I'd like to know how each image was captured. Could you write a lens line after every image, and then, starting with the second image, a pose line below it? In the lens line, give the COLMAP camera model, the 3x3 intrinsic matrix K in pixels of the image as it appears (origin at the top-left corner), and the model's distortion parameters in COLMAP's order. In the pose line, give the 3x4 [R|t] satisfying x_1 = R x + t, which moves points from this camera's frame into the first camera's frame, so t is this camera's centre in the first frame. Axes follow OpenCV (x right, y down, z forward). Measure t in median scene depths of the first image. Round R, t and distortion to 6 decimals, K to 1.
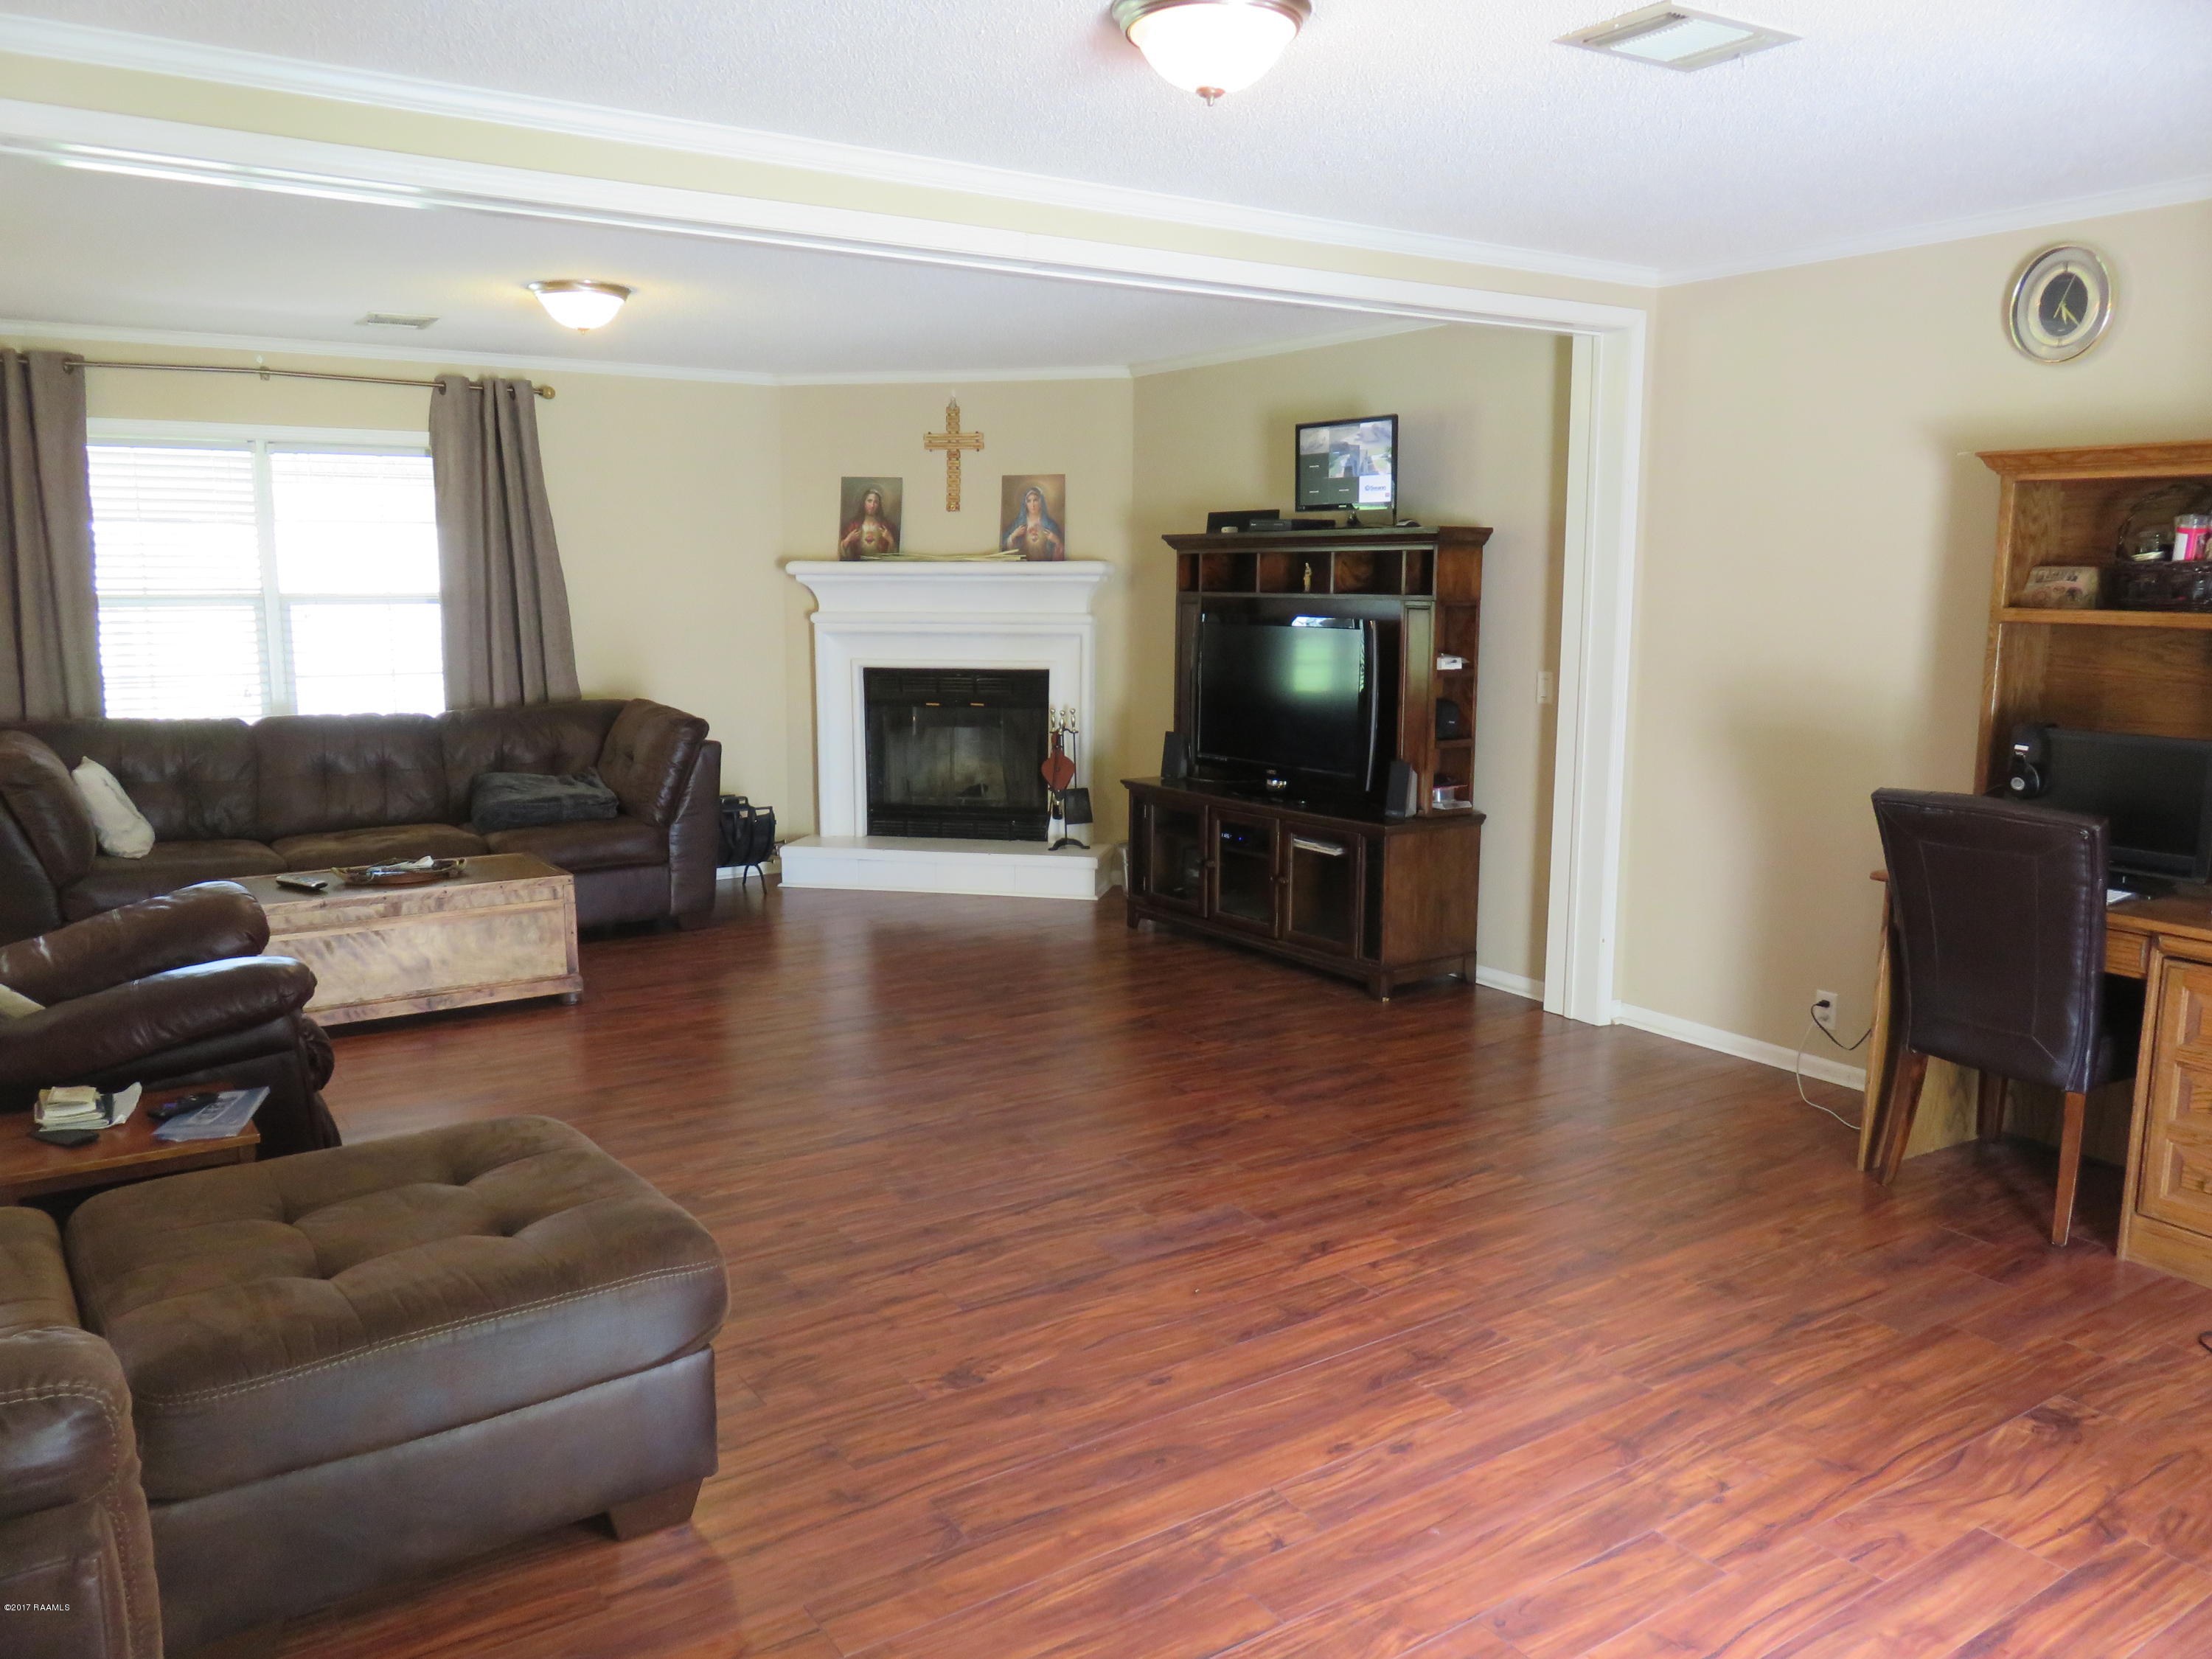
lens RADIAL K [[1630.3, 0, 1098.6], [0, 1630.3, 836.8], [0, 0, 1]] dist [-0.010201, -0.007502]
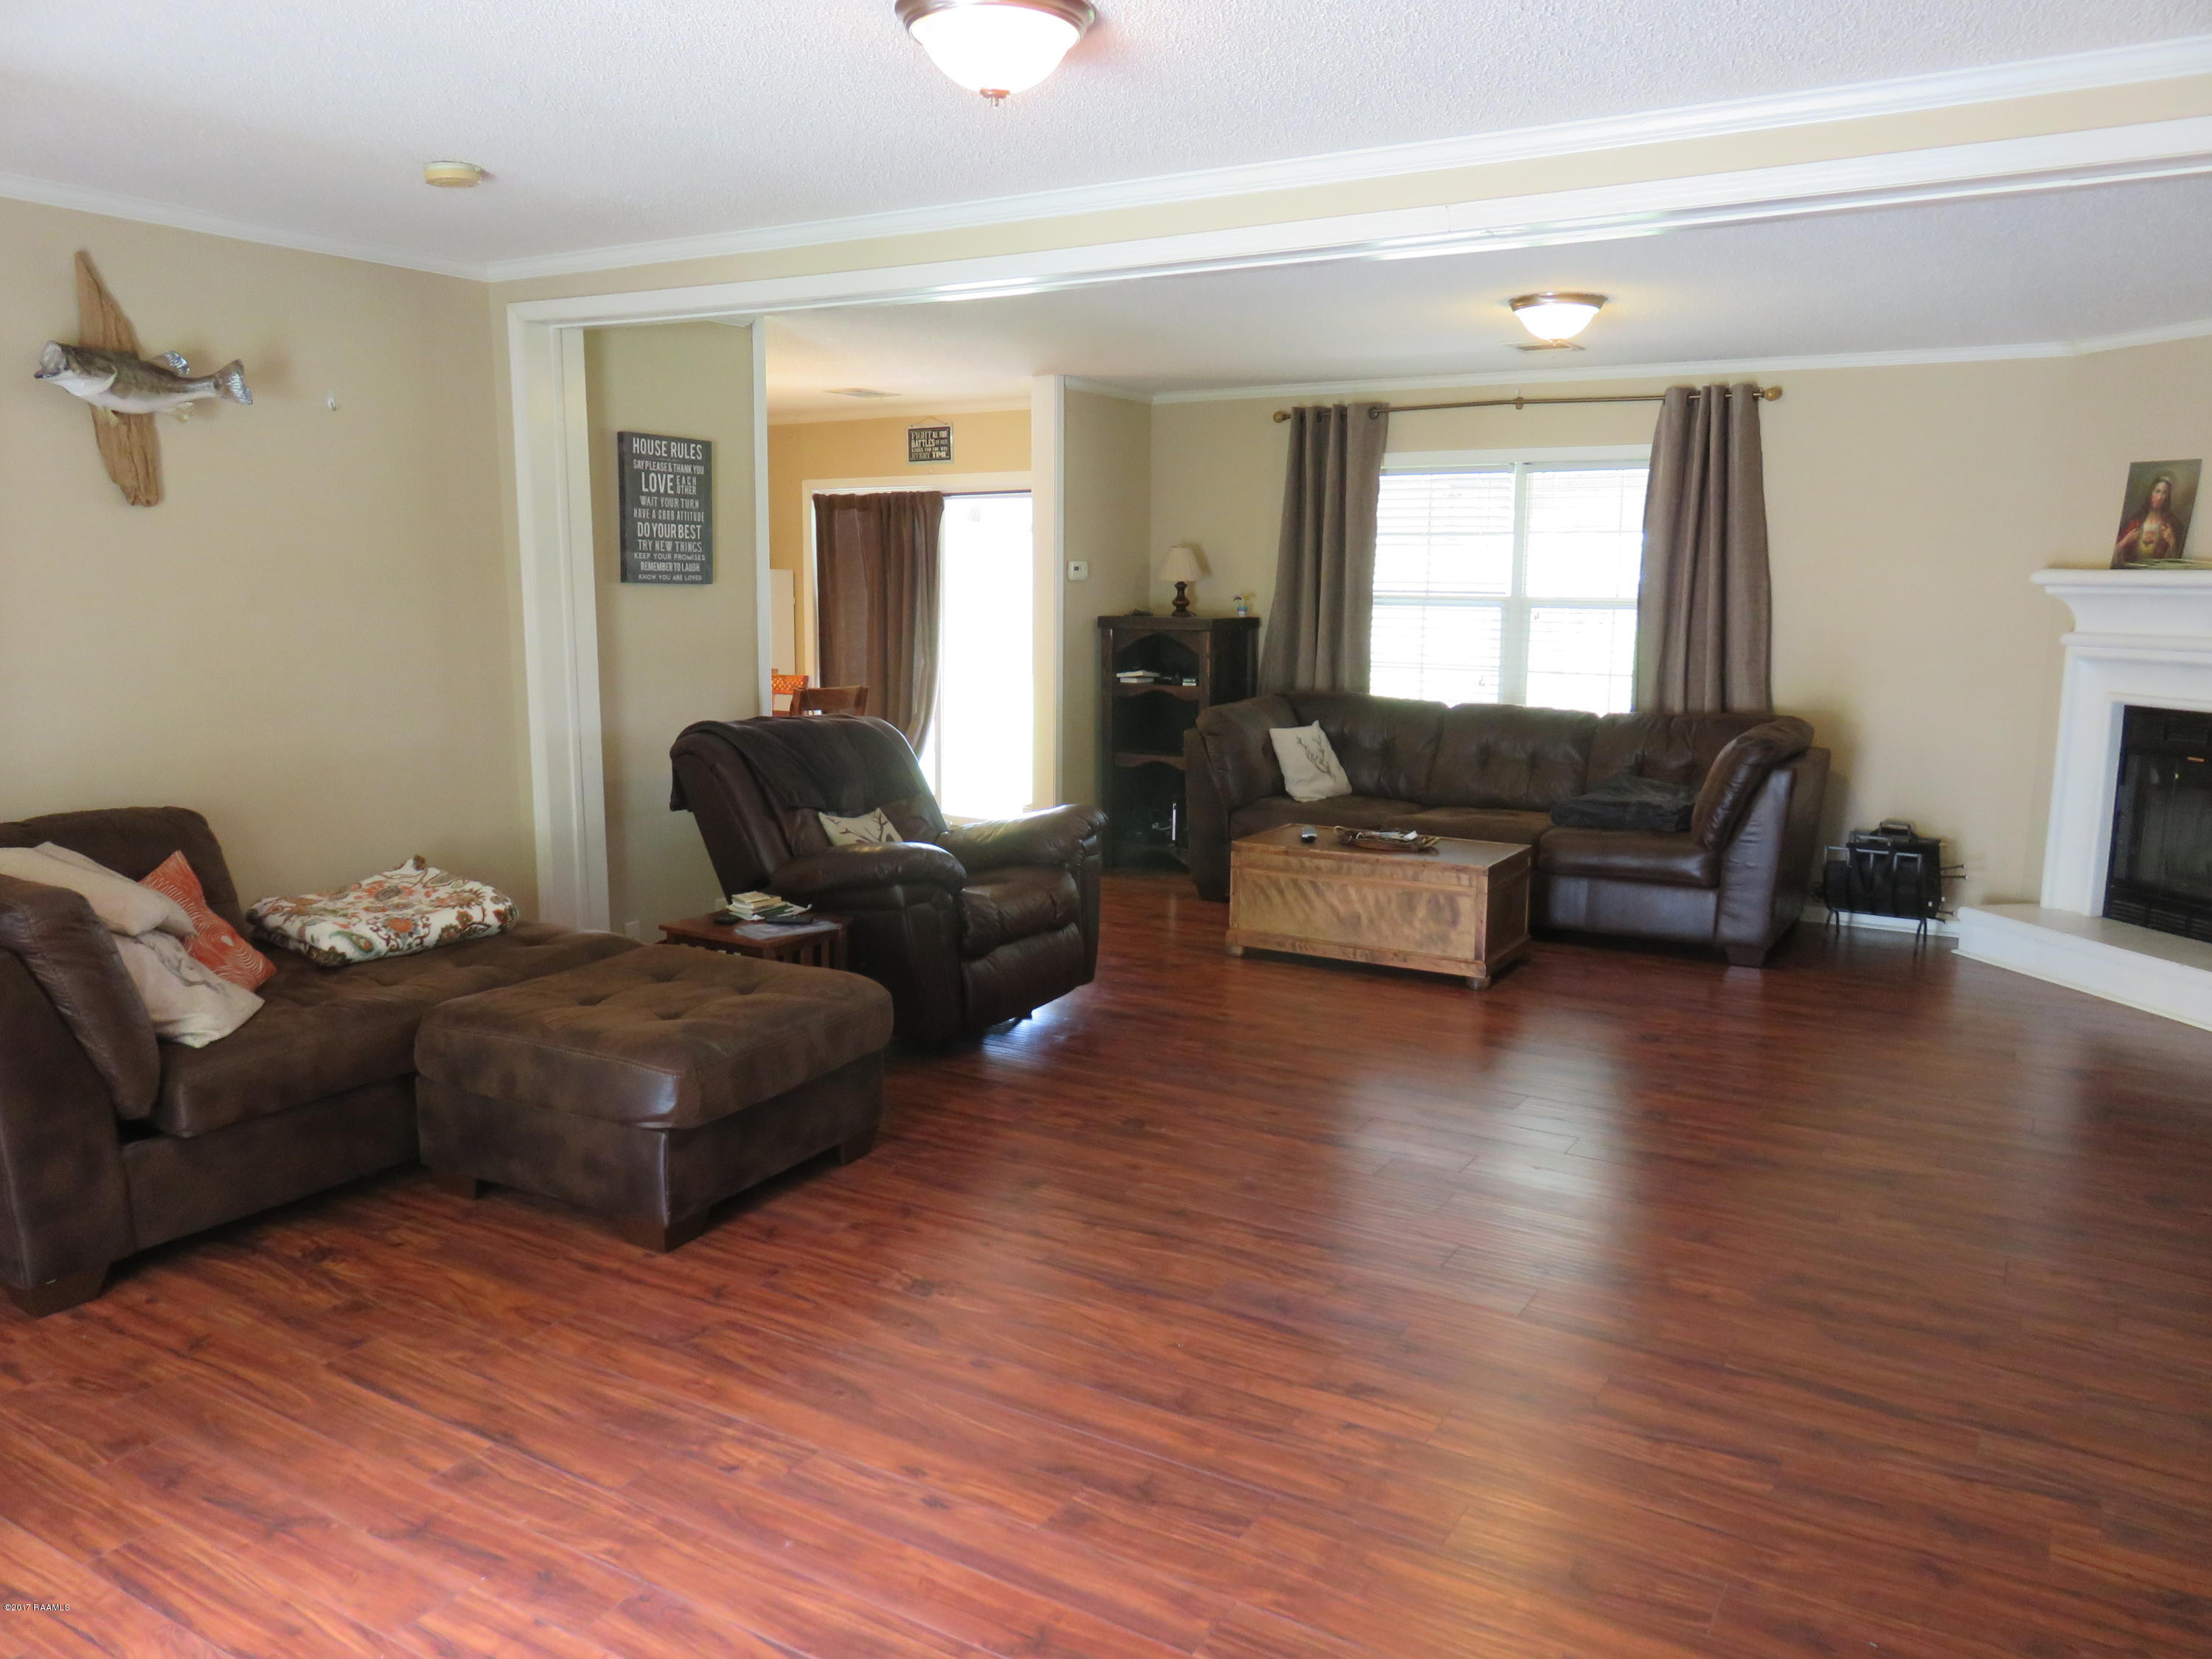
lens RADIAL K [[1630.3, 0, 1098.6], [0, 1630.3, 836.8], [0, 0, 1]] dist [-0.010201, -0.007502]
pose [[0.419278, 0.144494, -0.896285, 0.483807], [-0.151320, 0.984565, 0.087939, -0.047603], [0.895158, 0.098755, 0.434671, 0.305700]]
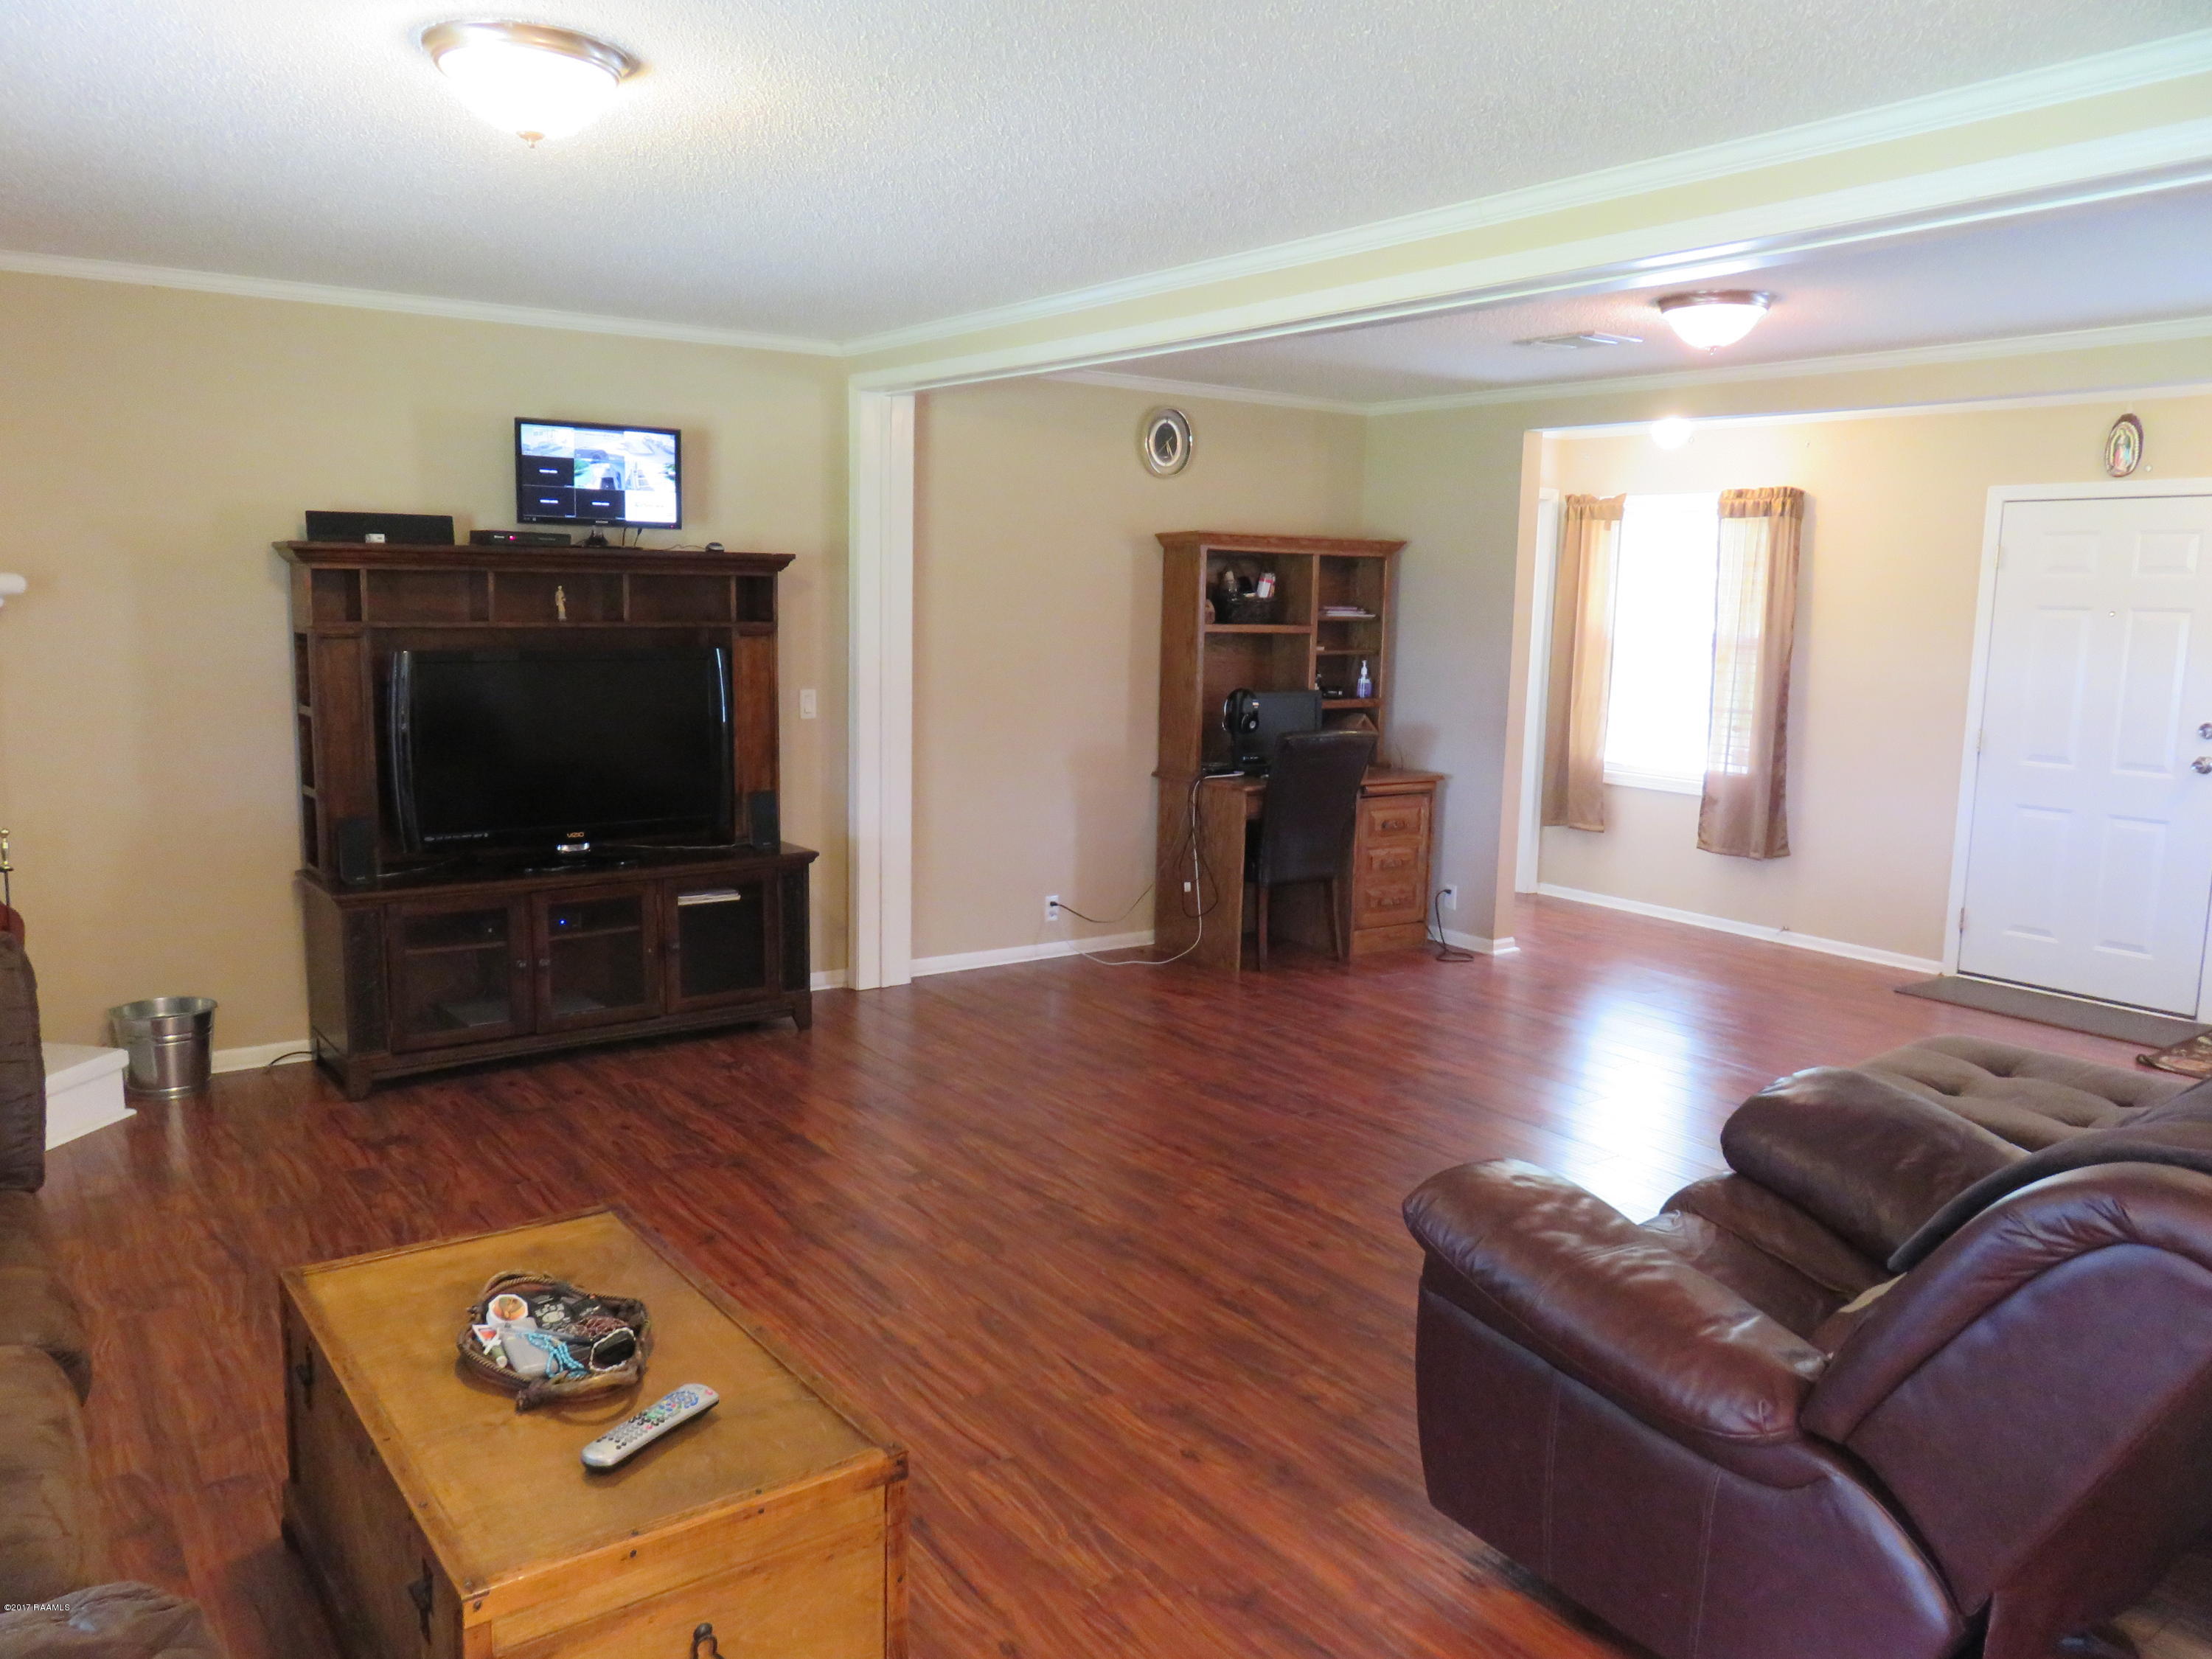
lens RADIAL K [[1630.3, 0, 1098.6], [0, 1630.3, 836.8], [0, 0, 1]] dist [-0.010201, -0.007502]
pose [[-0.036924, -0.154279, 0.987337, -0.784971], [0.141111, 0.977306, 0.157989, -0.143480], [-0.989305, 0.145157, -0.014316, 0.802957]]
